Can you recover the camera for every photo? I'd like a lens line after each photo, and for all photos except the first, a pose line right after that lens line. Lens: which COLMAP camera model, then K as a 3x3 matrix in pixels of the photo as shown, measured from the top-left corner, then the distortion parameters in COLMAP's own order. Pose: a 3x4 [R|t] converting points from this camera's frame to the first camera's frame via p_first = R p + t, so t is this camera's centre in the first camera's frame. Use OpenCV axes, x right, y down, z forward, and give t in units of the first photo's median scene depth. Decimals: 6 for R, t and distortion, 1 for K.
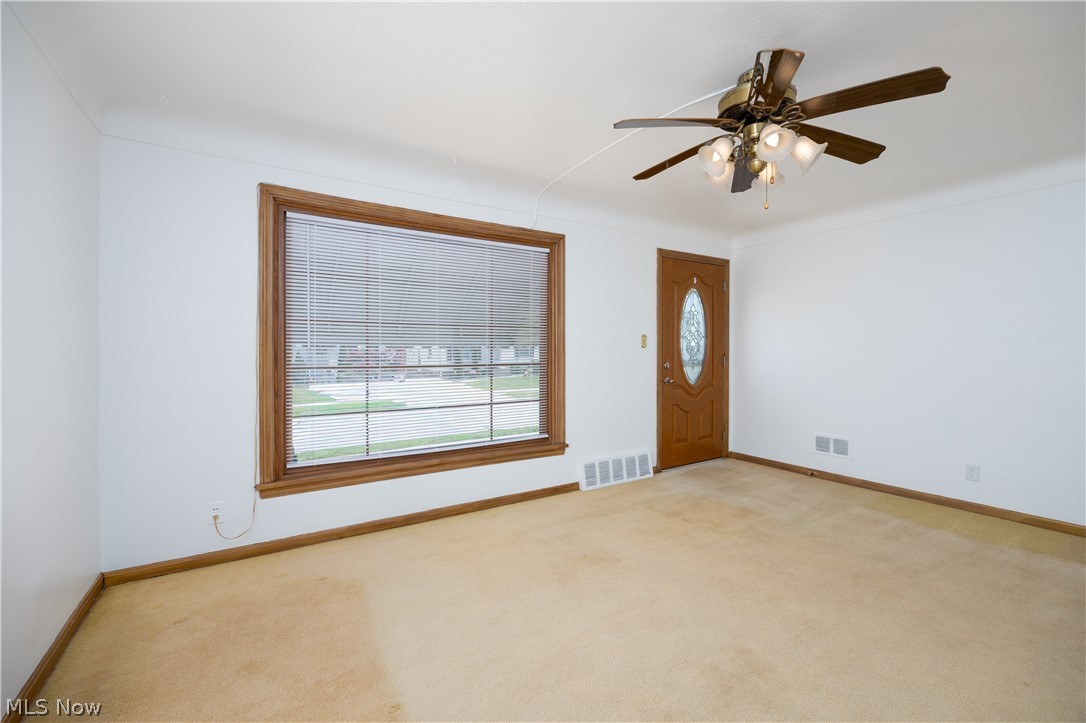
lens RADIAL K [[459.4, 0, 546.4], [0, 459.4, 355.0], [0, 0, 1]] dist [0.002735, -0.000241]
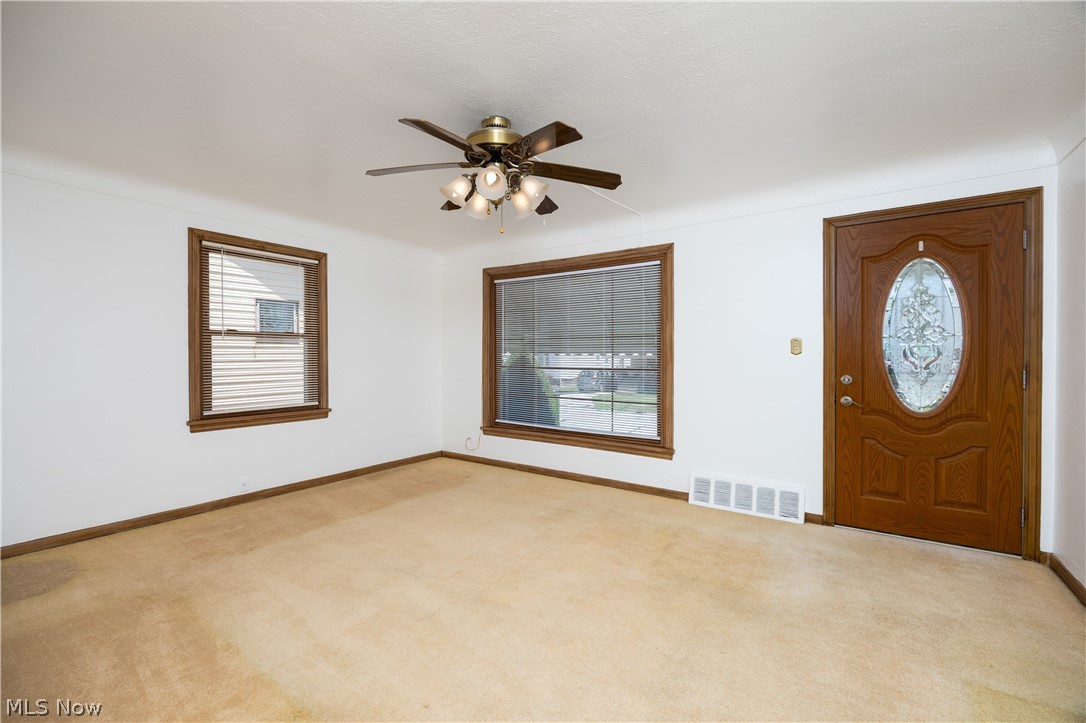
lens RADIAL K [[459.4, 0, 542.6], [0, 459.4, 361.2], [0, 0, 1]] dist [0.002735, -0.000241]
pose [[0.379786, 0.011235, -0.925006, 0.820282], [-0.010578, 0.999914, 0.007802, -0.005924], [0.925014, 0.006822, 0.379872, 0.333846]]
